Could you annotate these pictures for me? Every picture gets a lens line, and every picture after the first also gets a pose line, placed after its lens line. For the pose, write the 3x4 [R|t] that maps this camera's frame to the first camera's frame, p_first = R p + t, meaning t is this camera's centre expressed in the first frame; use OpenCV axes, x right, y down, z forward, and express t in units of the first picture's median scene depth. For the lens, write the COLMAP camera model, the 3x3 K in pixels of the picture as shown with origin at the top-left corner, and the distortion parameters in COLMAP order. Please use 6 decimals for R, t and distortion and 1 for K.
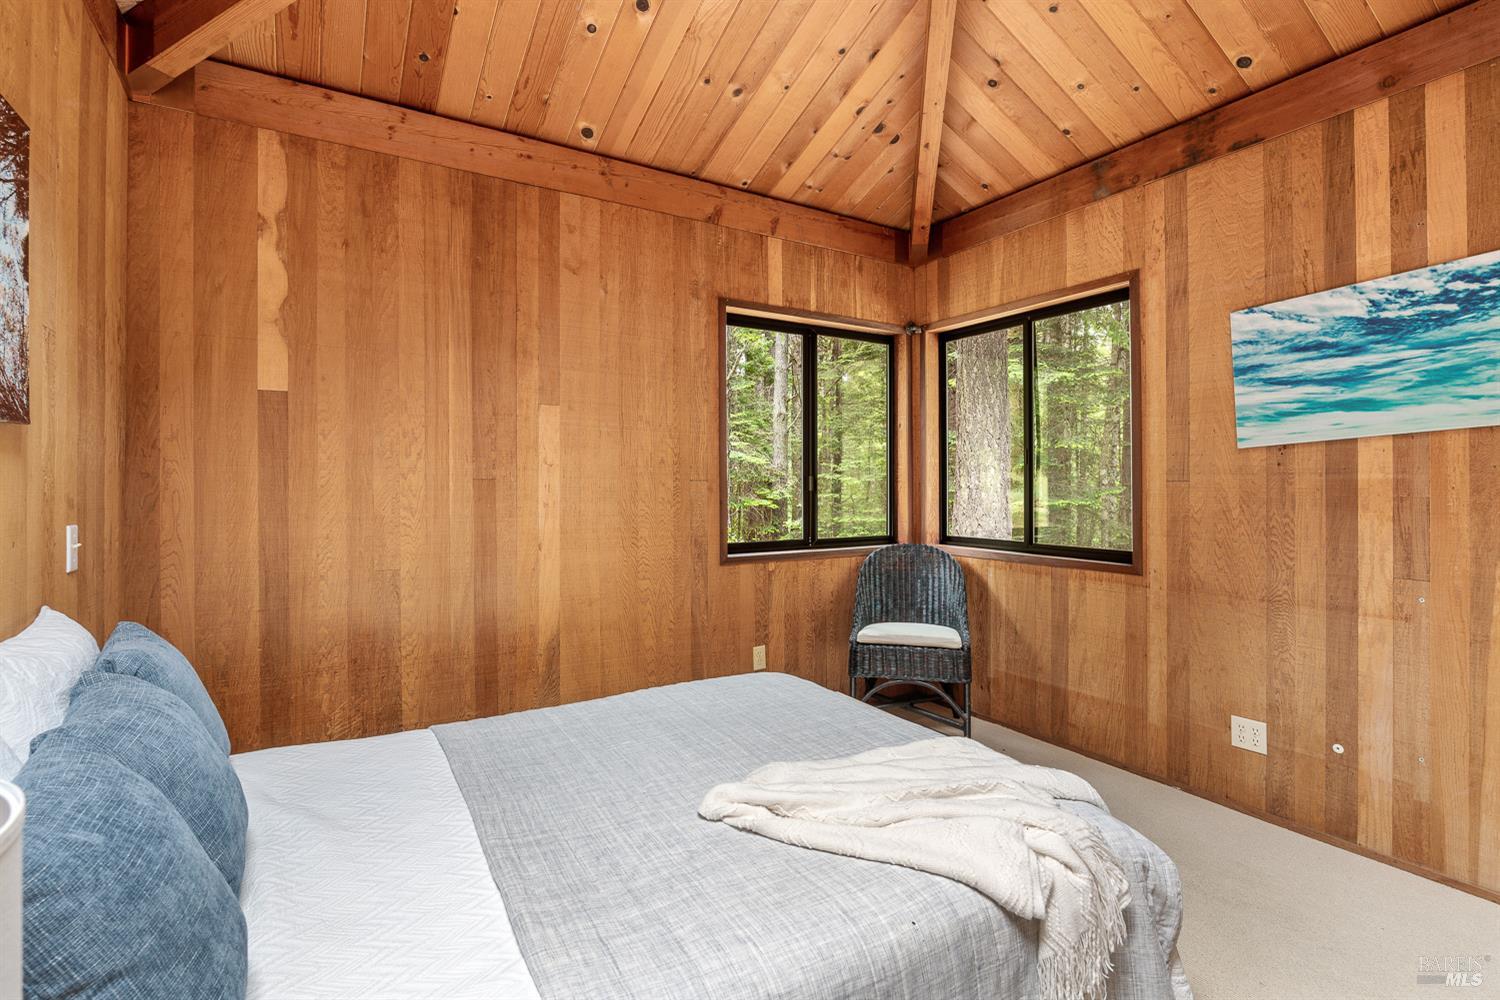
lens RADIAL K [[717.0, 0, 750.0], [0, 717.0, 466.4], [0, 0, 1]] dist [-0.000822, 0.000306]
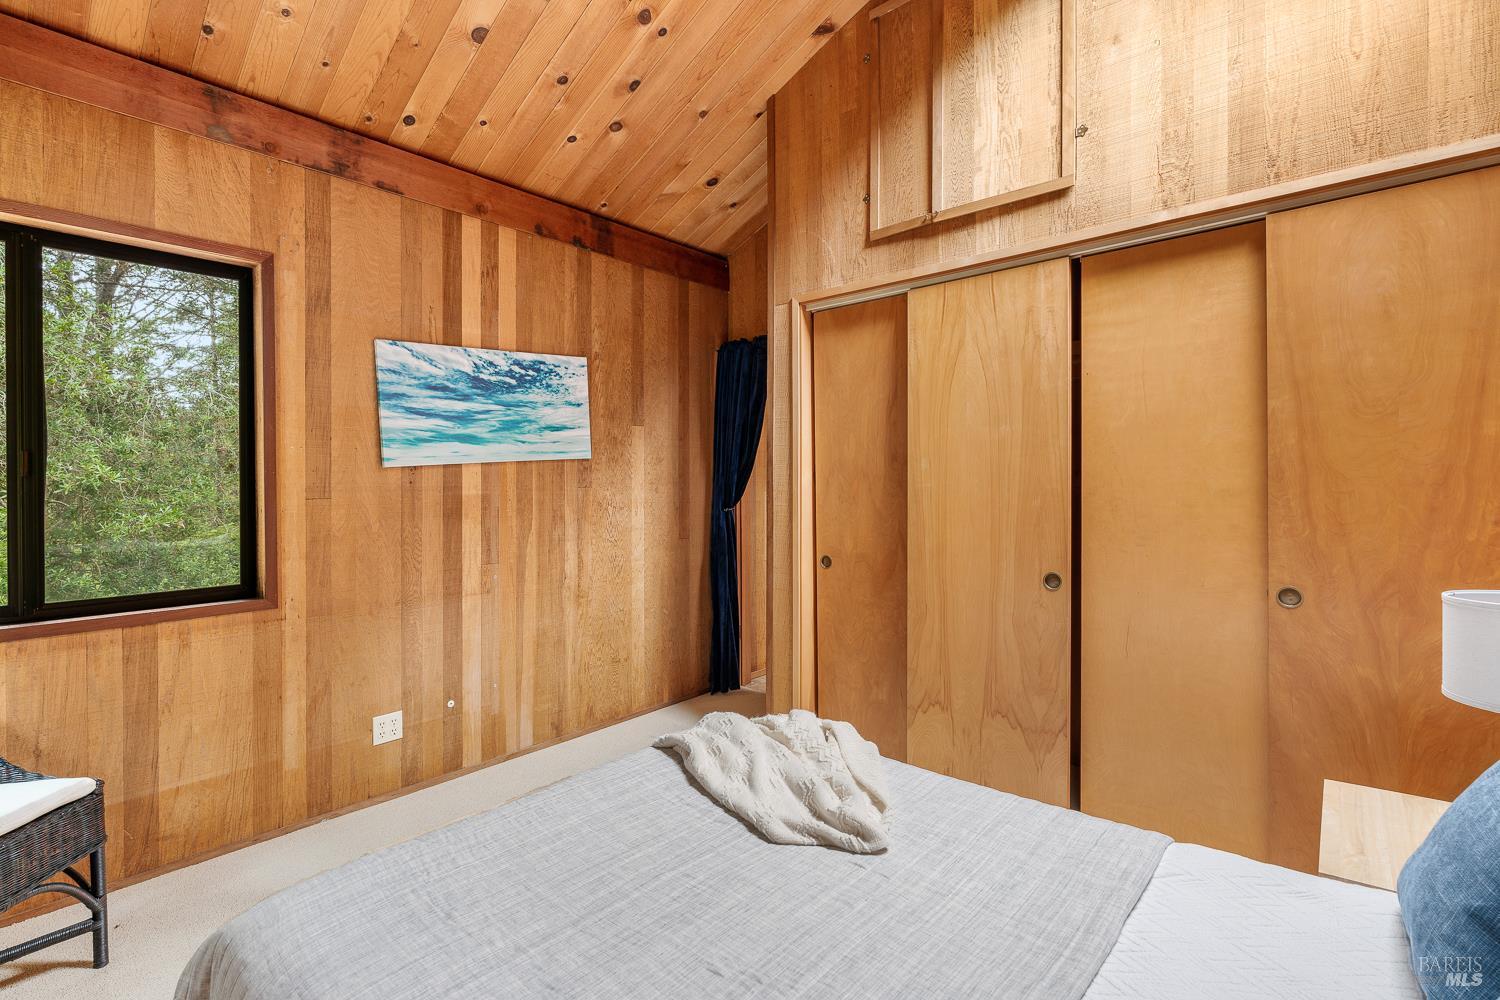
lens RADIAL K [[689.7, 0, 757.7], [0, 689.7, 494.7], [0, 0, 1]] dist [-0.004020, -0.000146]
pose [[-0.312003, -0.008169, 0.950046, -0.602505], [-0.008458, 0.999947, 0.005820, 0.006603], [-0.950043, -0.006219, -0.312056, 0.989280]]
